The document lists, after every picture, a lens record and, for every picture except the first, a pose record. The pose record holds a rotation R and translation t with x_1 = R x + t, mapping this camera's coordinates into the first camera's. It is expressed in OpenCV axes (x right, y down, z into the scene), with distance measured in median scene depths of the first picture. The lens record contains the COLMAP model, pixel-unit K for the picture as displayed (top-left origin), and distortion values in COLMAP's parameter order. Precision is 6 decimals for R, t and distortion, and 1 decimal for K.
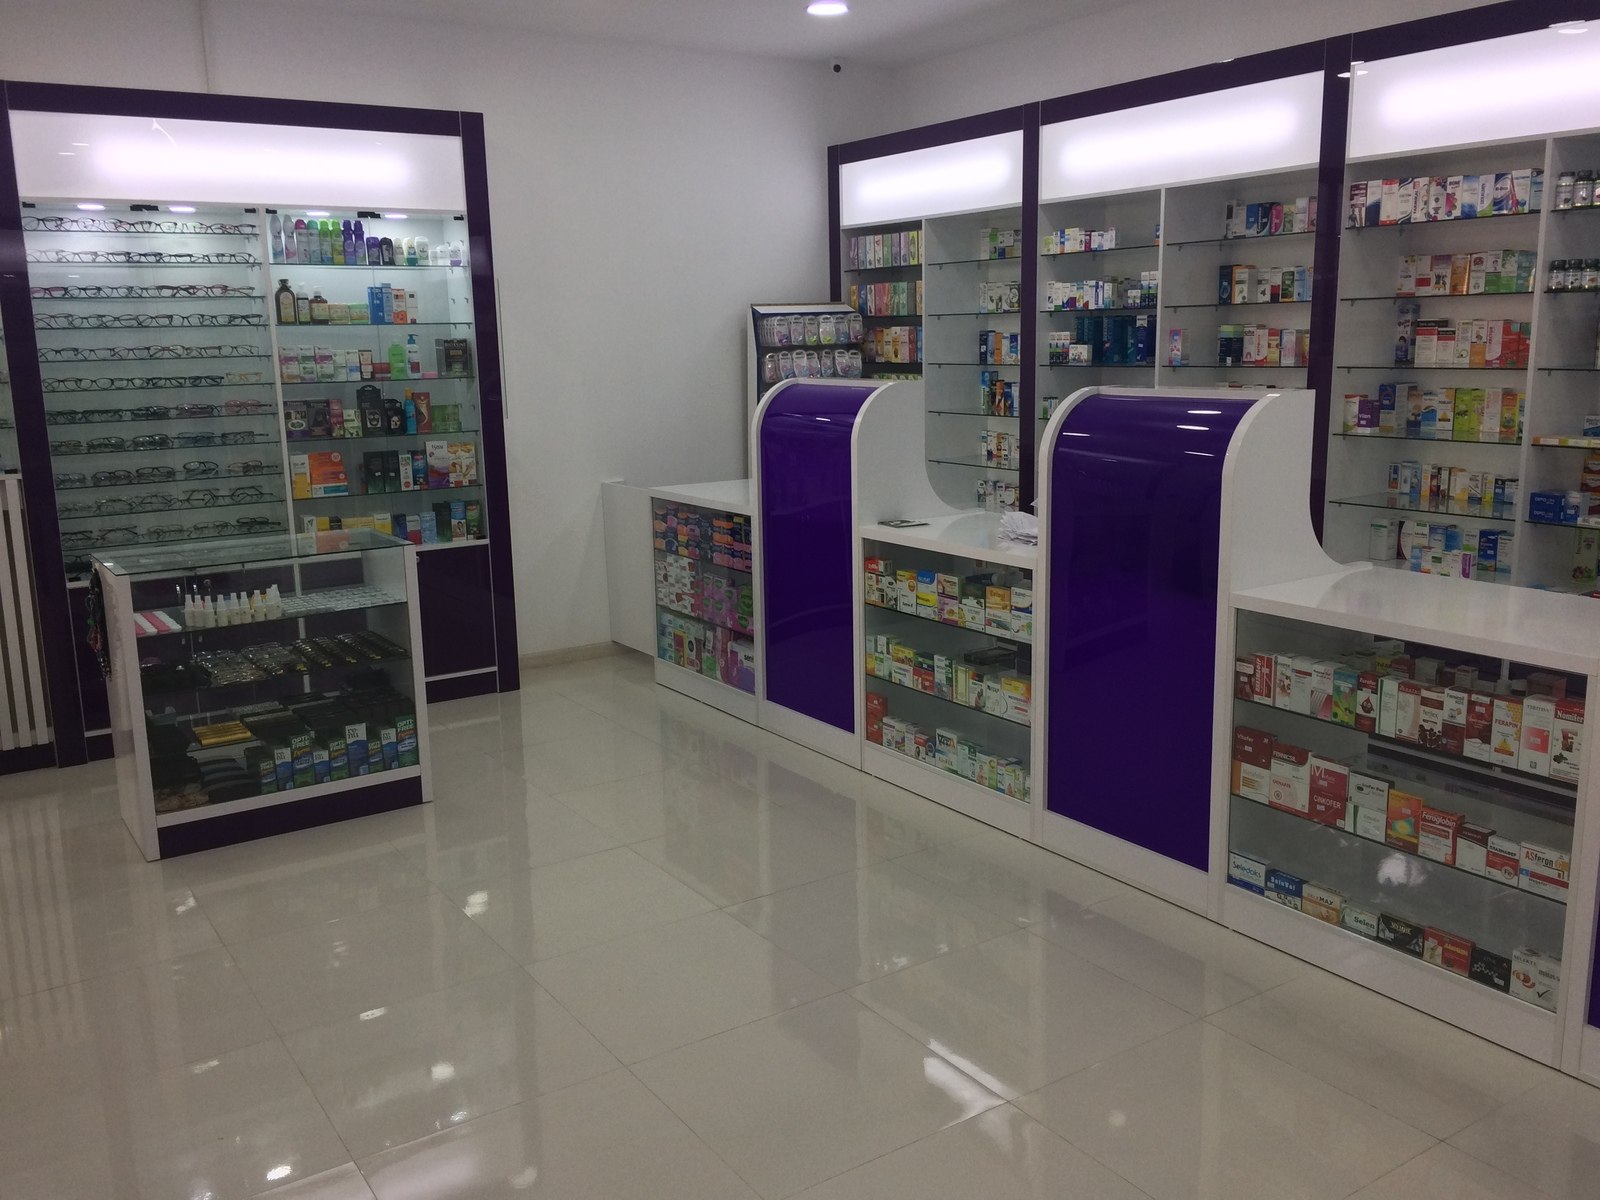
lens RADIAL K [[1365.2, 0, 780.9], [0, 1365.2, 594.5], [0, 0, 1]] dist [0.077555, -0.108698]
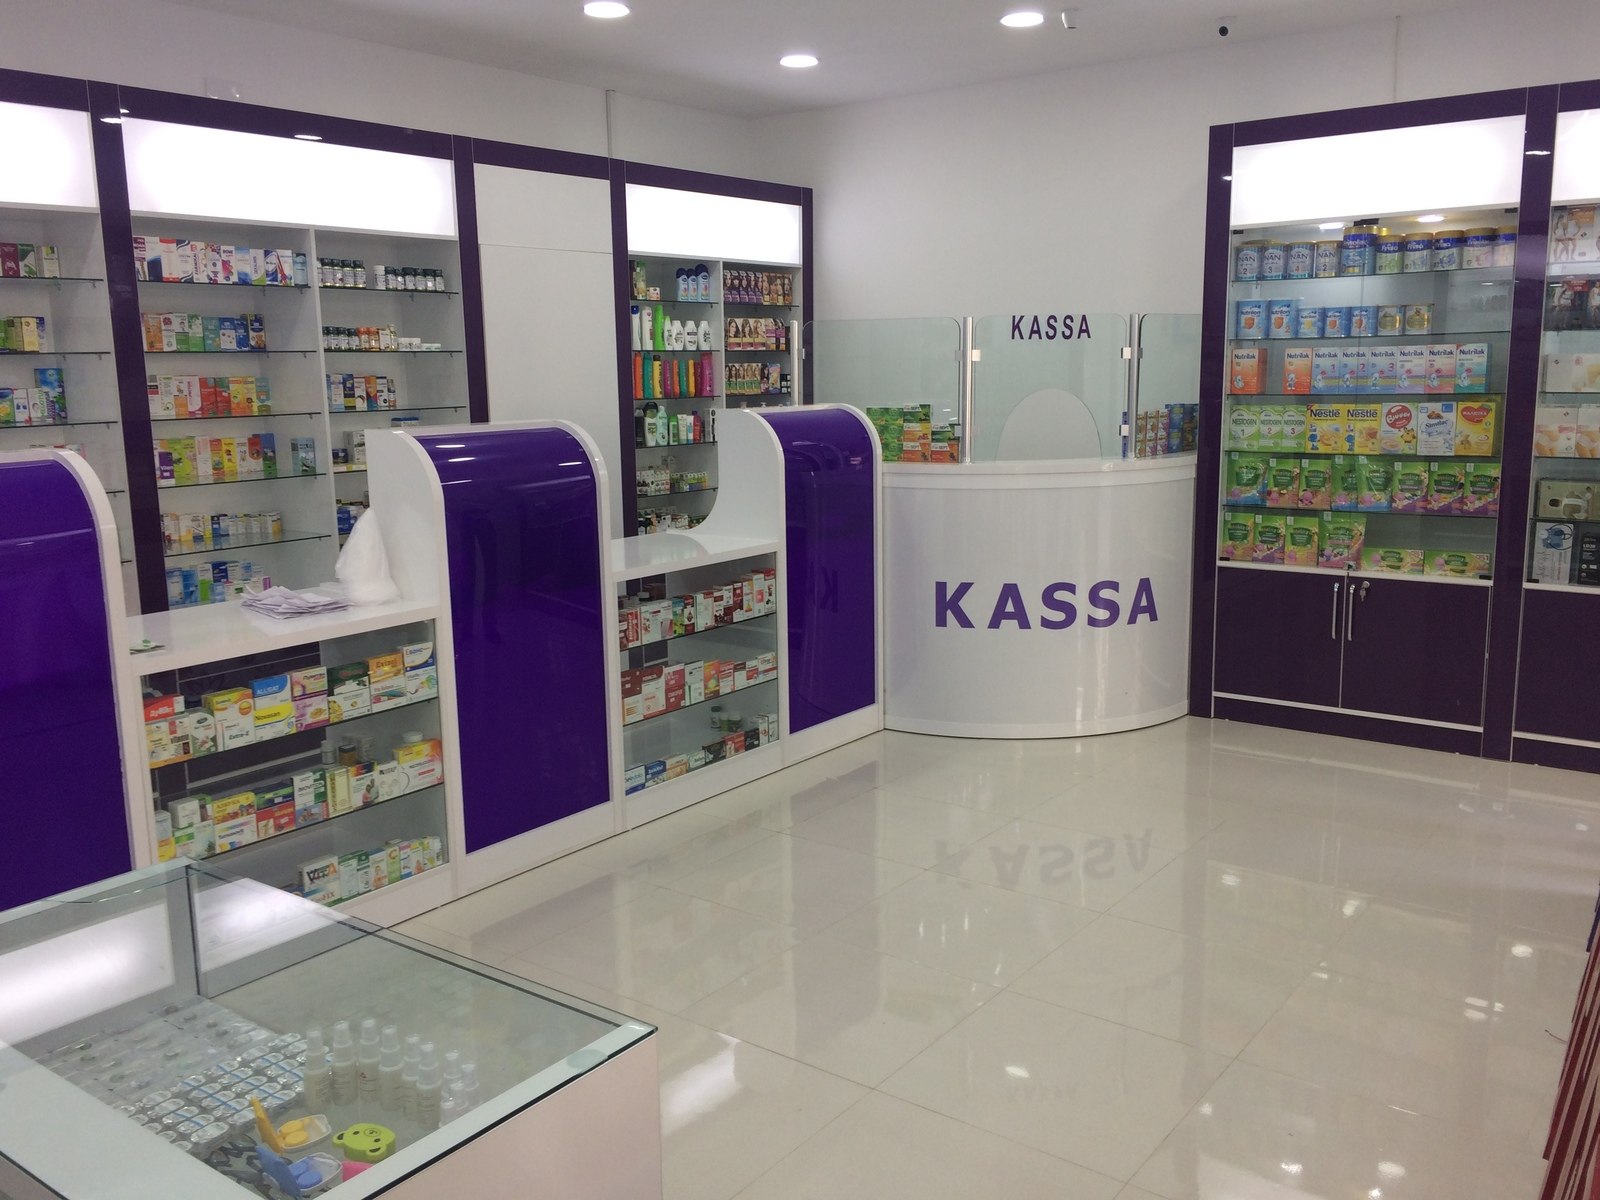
lens RADIAL K [[1365.2, 0, 793.5], [0, 1365.2, 603.3], [0, 0, 1]] dist [0.077555, -0.108698]
pose [[-0.338525, -0.136373, 0.931023, -0.692248], [0.204055, 0.955256, 0.214119, -0.158952], [-0.918565, 0.262464, -0.295551, 0.911944]]
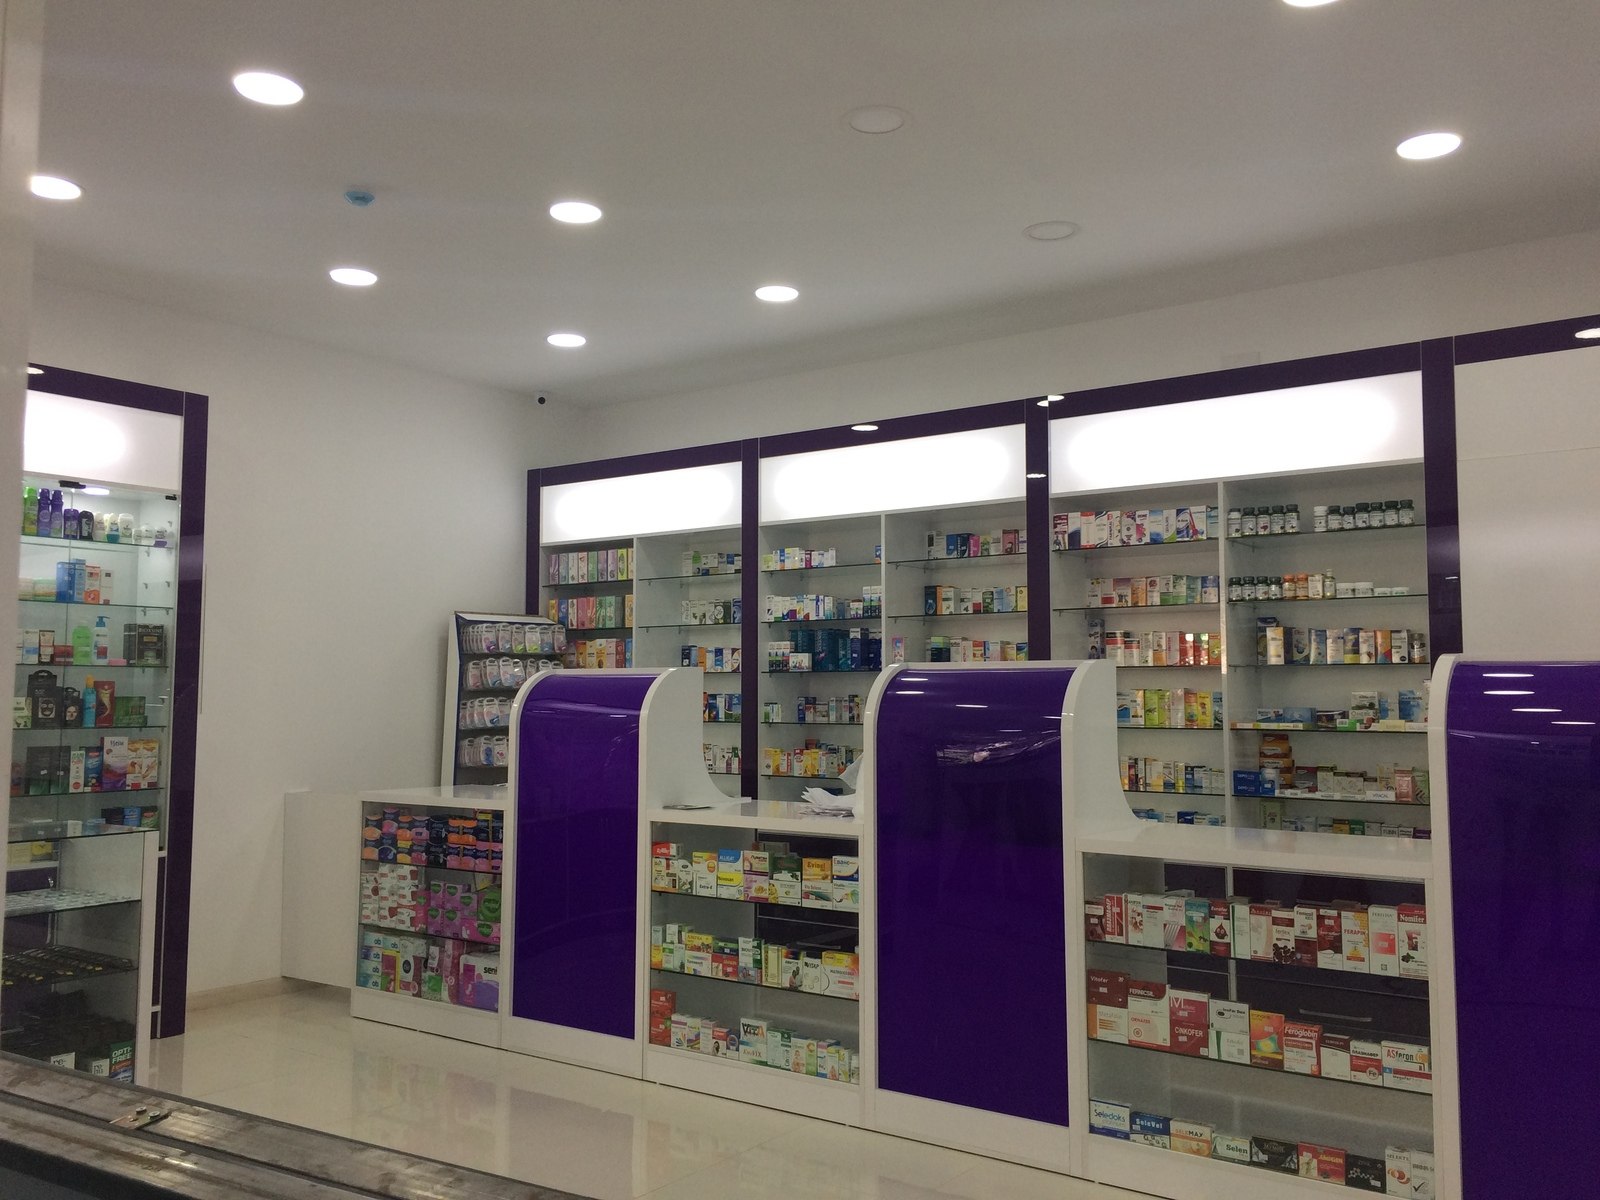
lens RADIAL K [[1365.2, 0, 786.8], [0, 1365.2, 584.8], [0, 0, 1]] dist [0.077555, -0.108698]
pose [[0.937908, 0.052455, 0.342896, -0.197568], [0.044149, 0.962411, -0.267986, 0.063714], [-0.344064, 0.266484, 0.900336, 0.039138]]
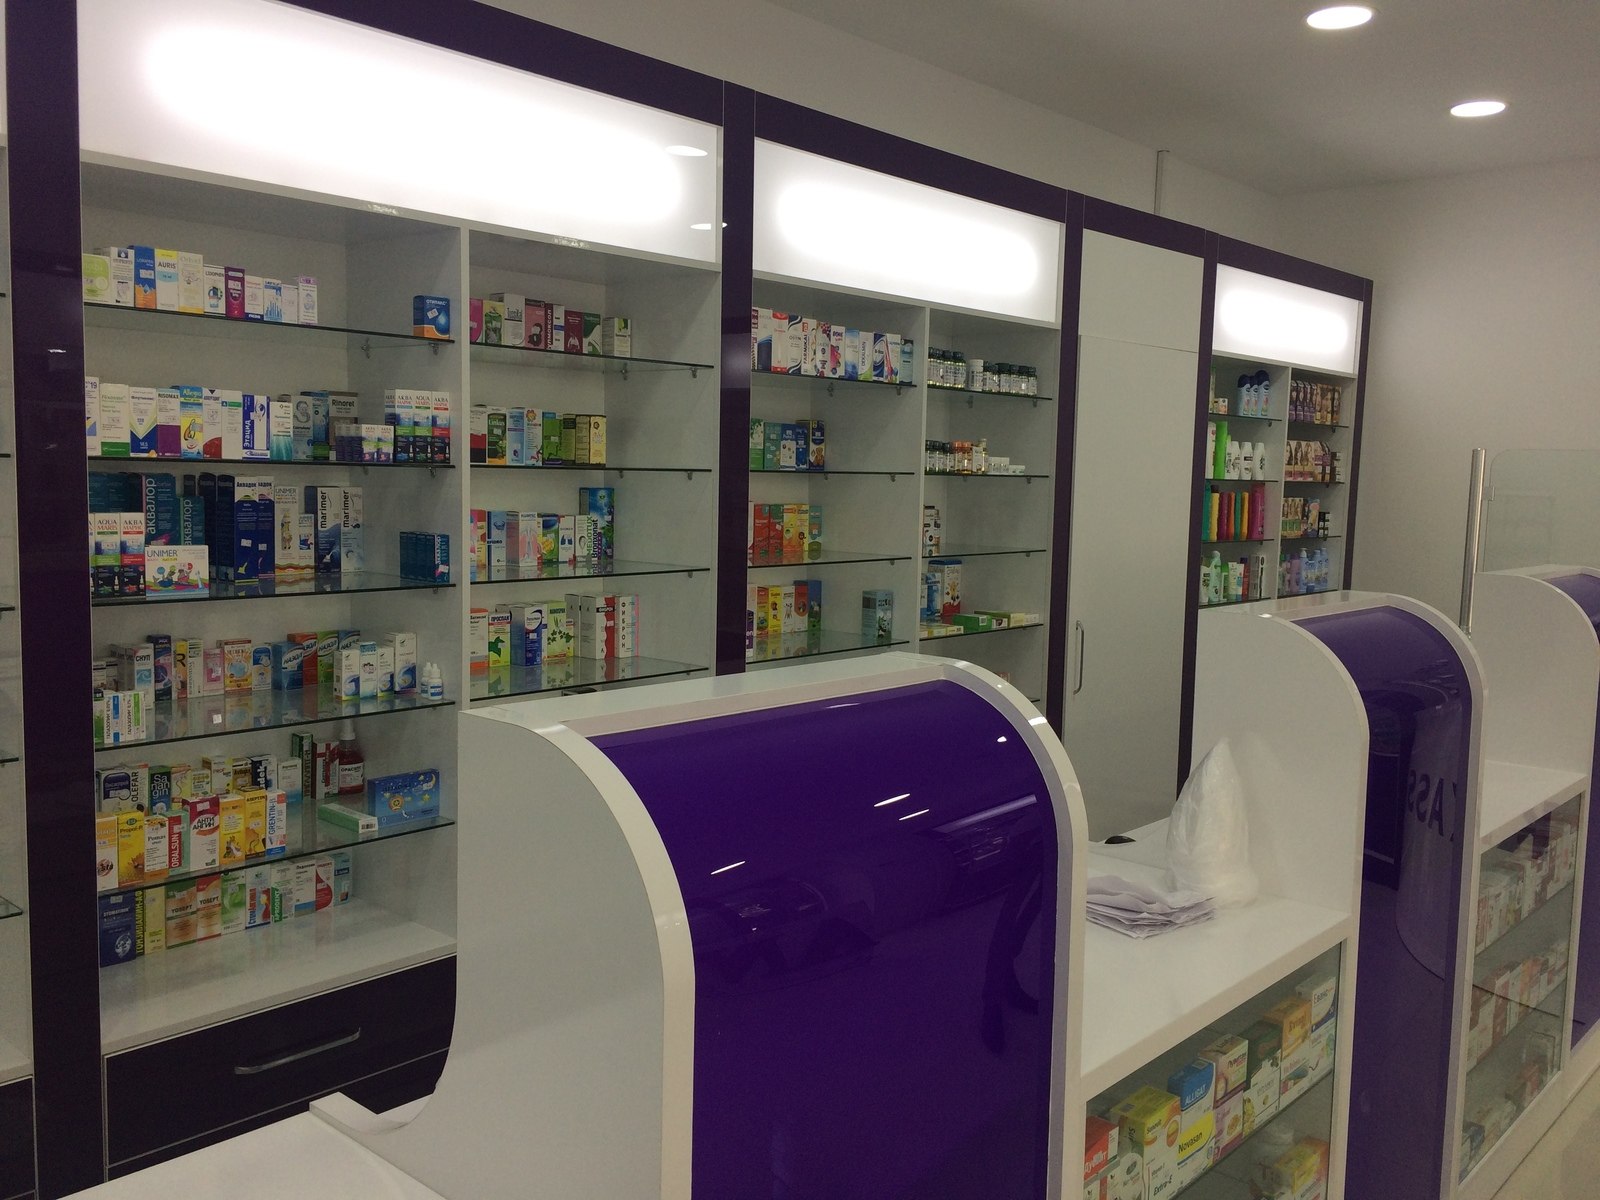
lens RADIAL K [[1365.2, 0, 790.3], [0, 1365.2, 600.4], [0, 0, 1]] dist [0.077555, -0.108698]
pose [[-0.256415, -0.073027, 0.963804, -0.259113], [0.170460, 0.978096, 0.119460, -0.227760], [-0.951417, 0.194922, -0.238350, 1.152841]]
